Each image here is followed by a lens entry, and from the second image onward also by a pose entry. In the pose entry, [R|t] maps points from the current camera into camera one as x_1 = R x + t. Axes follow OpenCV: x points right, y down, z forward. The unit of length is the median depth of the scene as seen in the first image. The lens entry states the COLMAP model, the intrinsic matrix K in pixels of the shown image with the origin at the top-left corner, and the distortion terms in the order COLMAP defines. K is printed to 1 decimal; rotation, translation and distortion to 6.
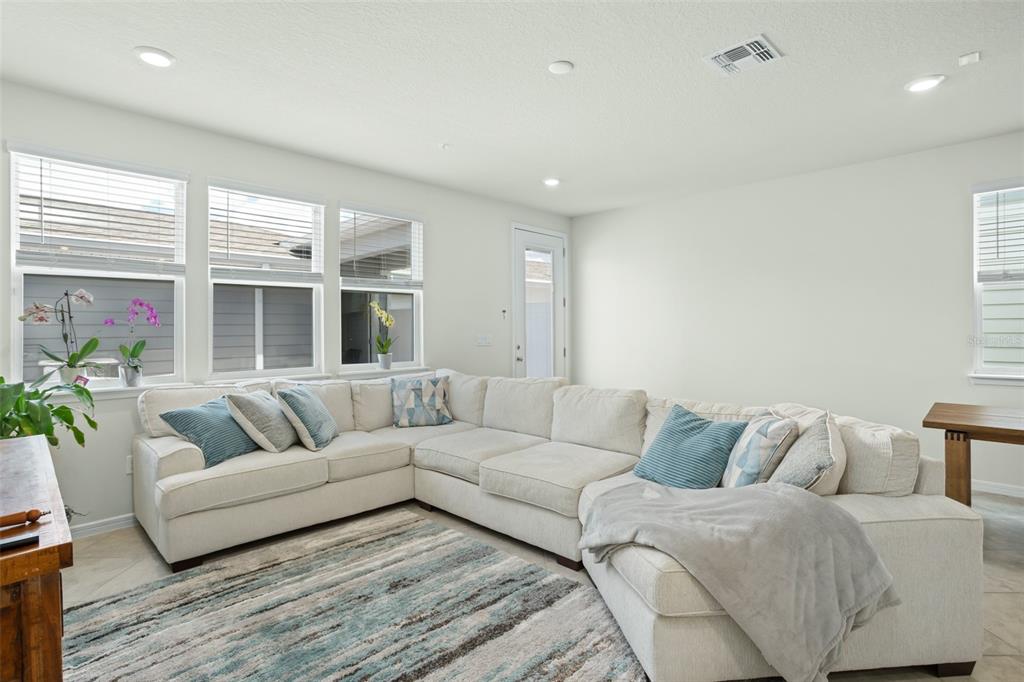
lens RADIAL K [[501.7, 0, 511.9], [0, 501.7, 334.3], [0, 0, 1]] dist [-0.033910, 0.008501]
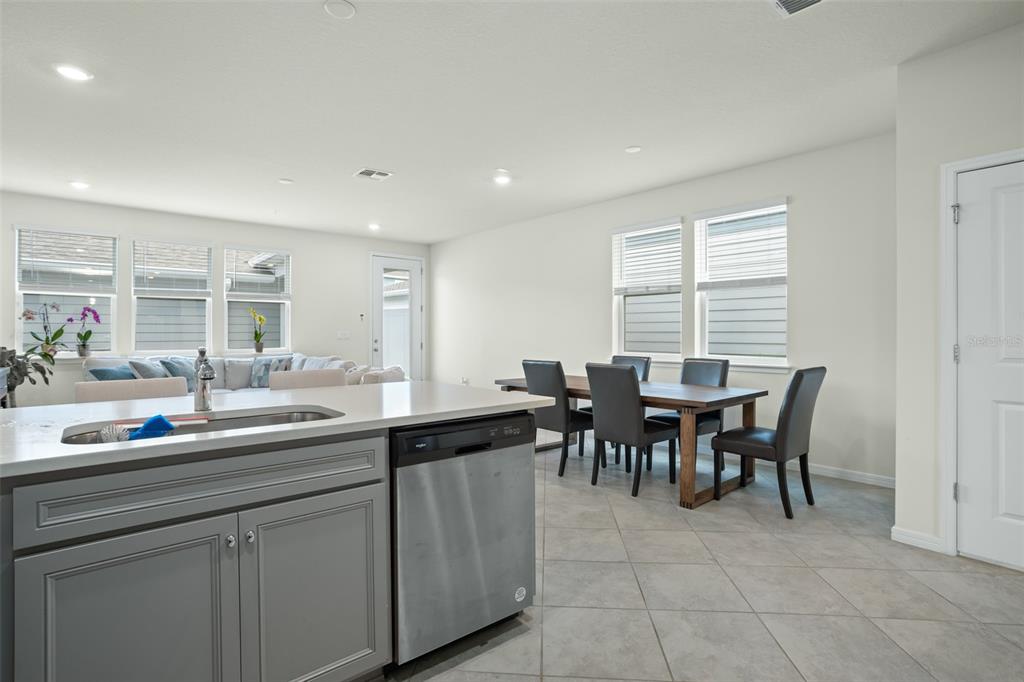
lens RADIAL K [[501.7, 0, 514.0], [0, 501.7, 333.9], [0, 0, 1]] dist [-0.033910, 0.008501]
pose [[0.996861, 0.005952, -0.078952, 0.841933], [-0.006751, 0.999929, -0.009854, 0.028891], [0.078887, 0.010356, 0.996830, -0.587104]]
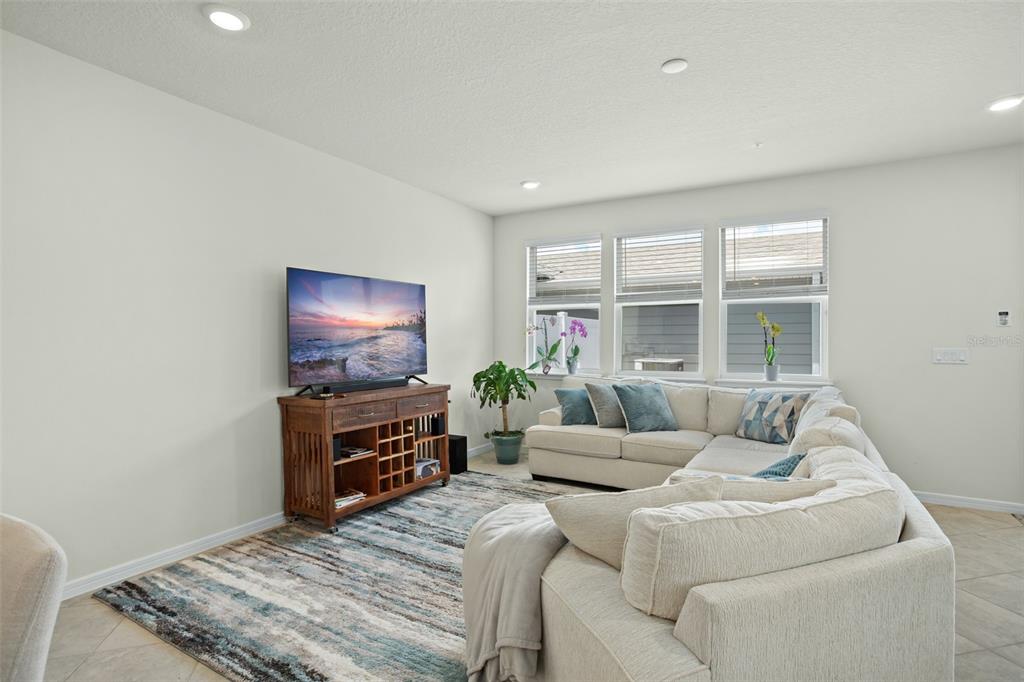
lens RADIAL K [[501.7, 0, 508.0], [0, 501.7, 344.4], [0, 0, 1]] dist [-0.033910, 0.008501]
pose [[0.243862, 0.014752, -0.969698, 0.733715], [-0.010011, 0.999869, 0.012693, -0.009763], [0.969758, 0.006613, 0.243977, 0.357152]]
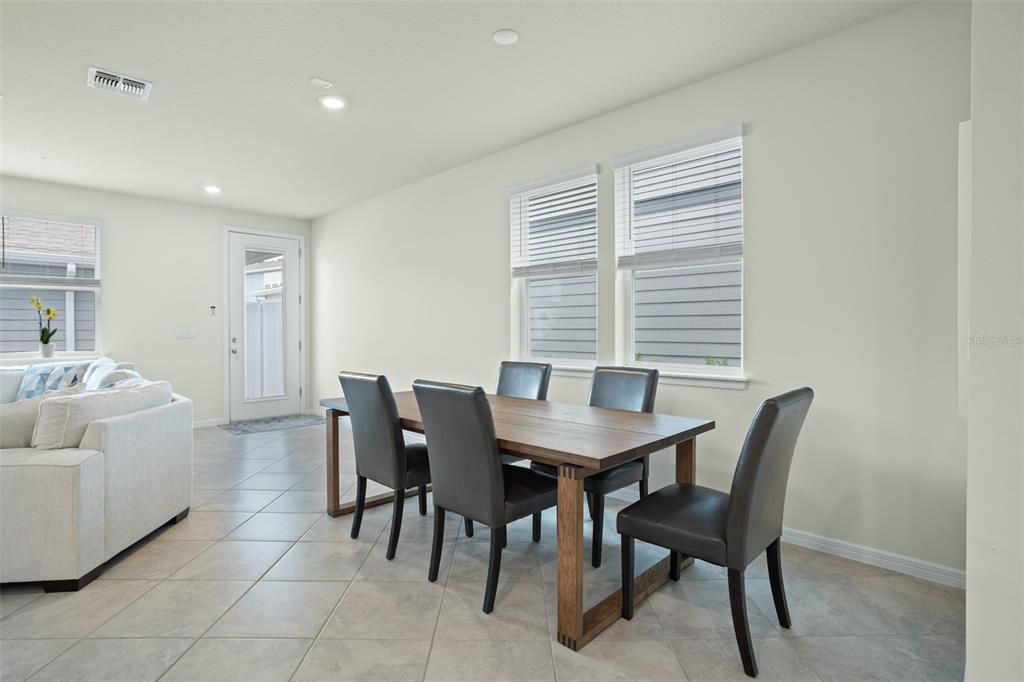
lens RADIAL K [[501.7, 0, 509.3], [0, 501.7, 335.6], [0, 0, 1]] dist [-0.033910, 0.008501]
pose [[0.999988, 0.002293, -0.004413, 1.040179], [-0.002287, 0.999996, 0.001489, 0.021908], [0.004416, -0.001479, 0.999989, -0.122578]]
